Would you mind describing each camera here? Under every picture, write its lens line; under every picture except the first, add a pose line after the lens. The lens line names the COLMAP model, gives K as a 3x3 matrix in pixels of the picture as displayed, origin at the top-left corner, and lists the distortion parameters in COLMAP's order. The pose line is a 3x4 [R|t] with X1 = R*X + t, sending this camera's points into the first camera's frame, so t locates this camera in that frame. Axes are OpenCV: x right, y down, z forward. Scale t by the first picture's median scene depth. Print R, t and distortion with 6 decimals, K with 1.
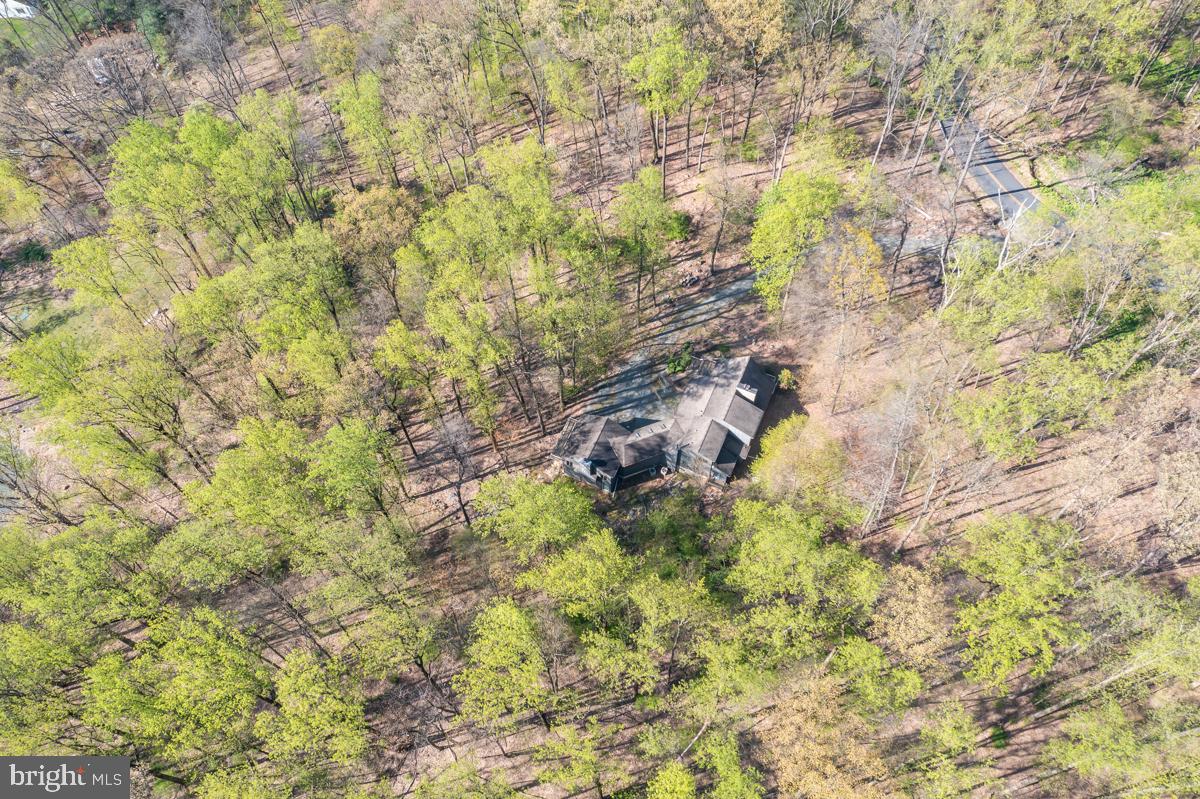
lens RADIAL K [[952.1, 0, 603.1], [0, 952.1, 397.8], [0, 0, 1]] dist [0.006799, -0.000149]
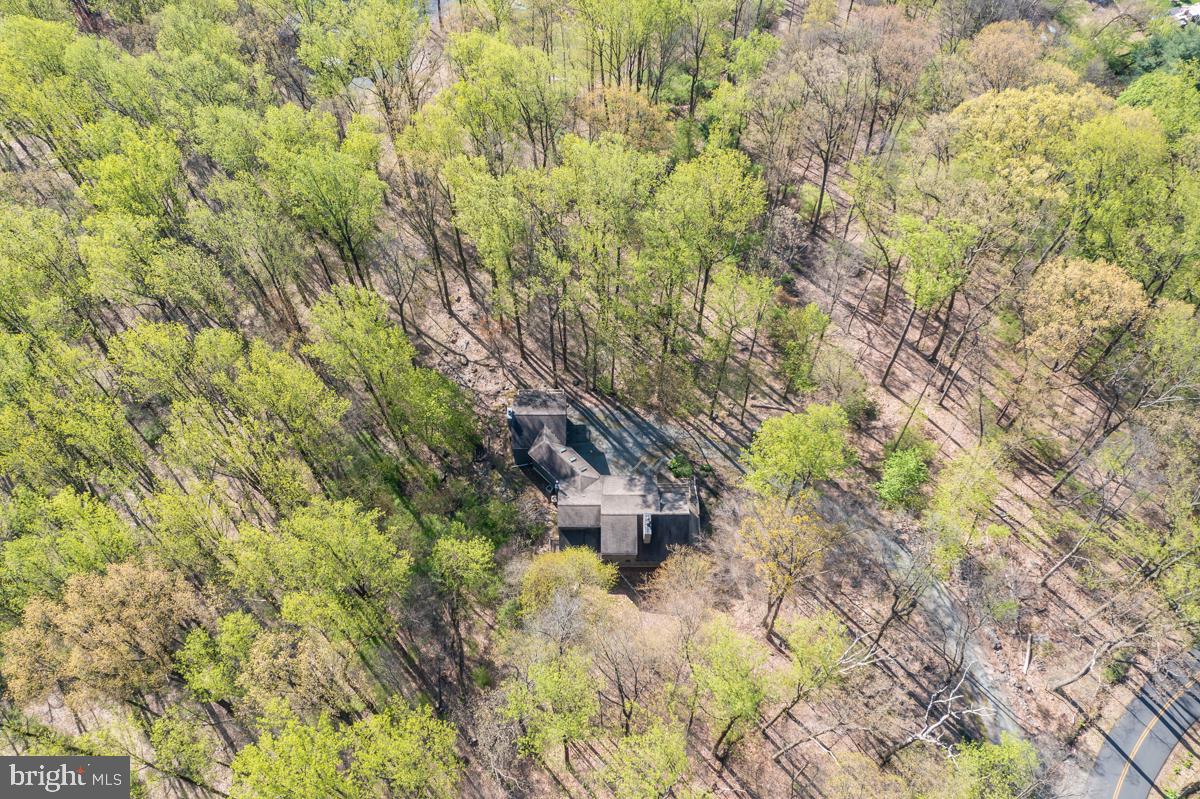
lens RADIAL K [[952.1, 0, 591.2], [0, 952.1, 386.5], [0, 0, 1]] dist [0.006799, -0.000149]
pose [[0.402628, 0.810295, -0.425808, 0.369814], [-0.808306, 0.533032, 0.250035, -0.236230], [0.429571, 0.243513, 0.869580, 0.150998]]
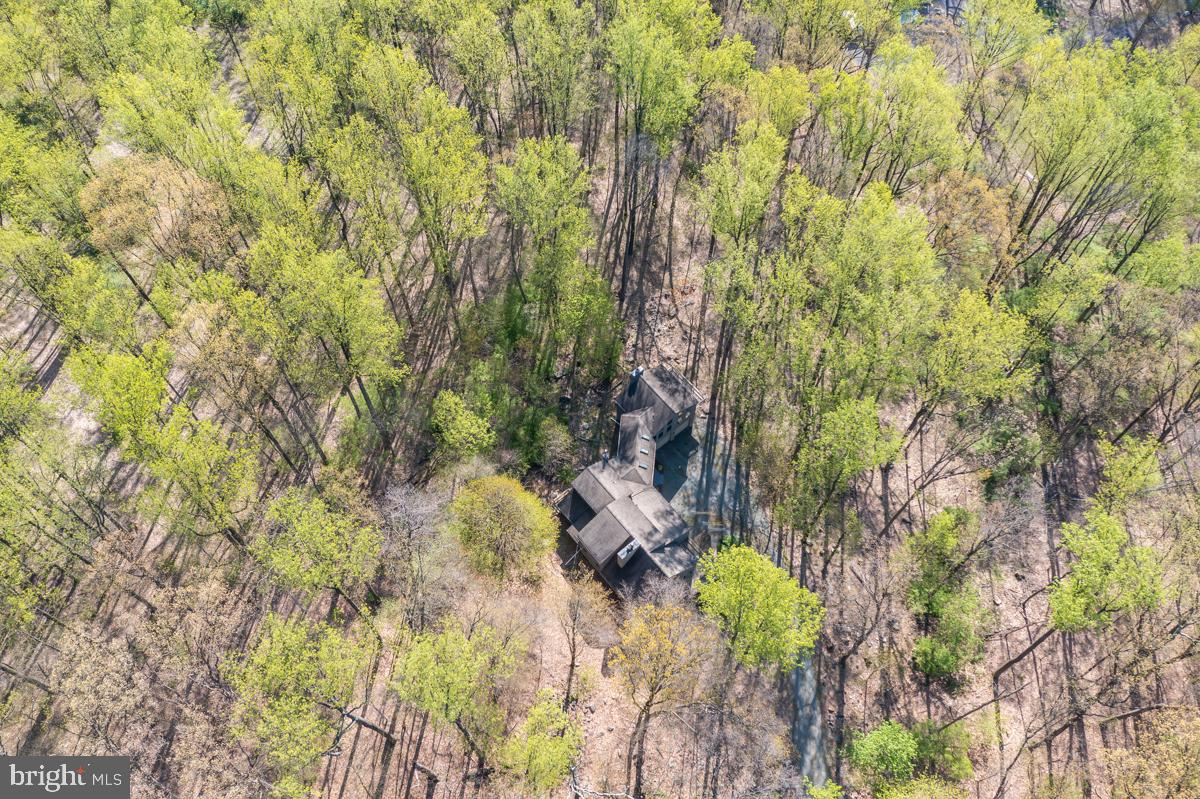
lens RADIAL K [[952.1, 0, 597.3], [0, 952.1, 389.3], [0, 0, 1]] dist [0.006799, -0.000149]
pose [[-0.452922, 0.795502, -0.402540, 0.348201], [-0.779313, -0.133944, 0.612151, -0.427372], [0.433049, 0.590962, 0.680612, 0.317476]]
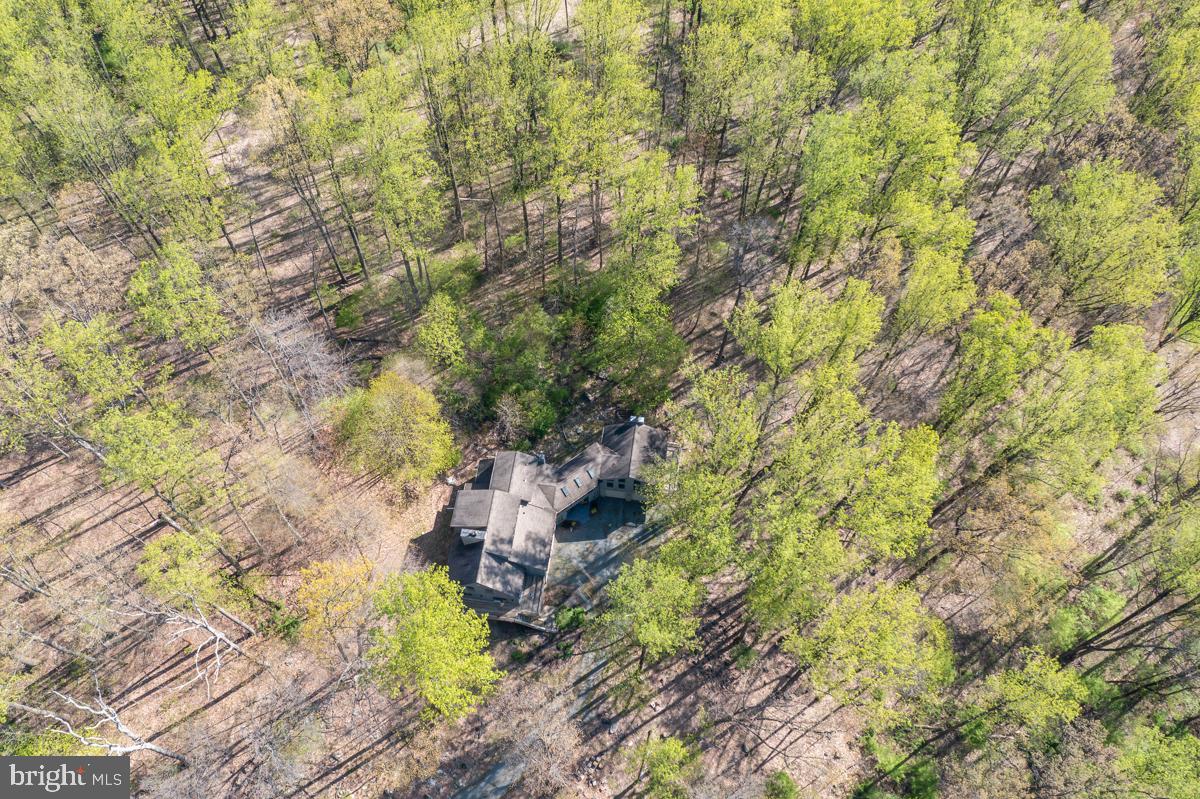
lens RADIAL K [[952.1, 0, 594.3], [0, 952.1, 391.7], [0, 0, 1]] dist [0.006799, -0.000149]
pose [[-0.963174, 0.251559, -0.094947, 0.087468], [-0.220935, -0.539186, 0.812691, -0.572879], [0.153246, 0.803739, 0.574908, 0.406727]]
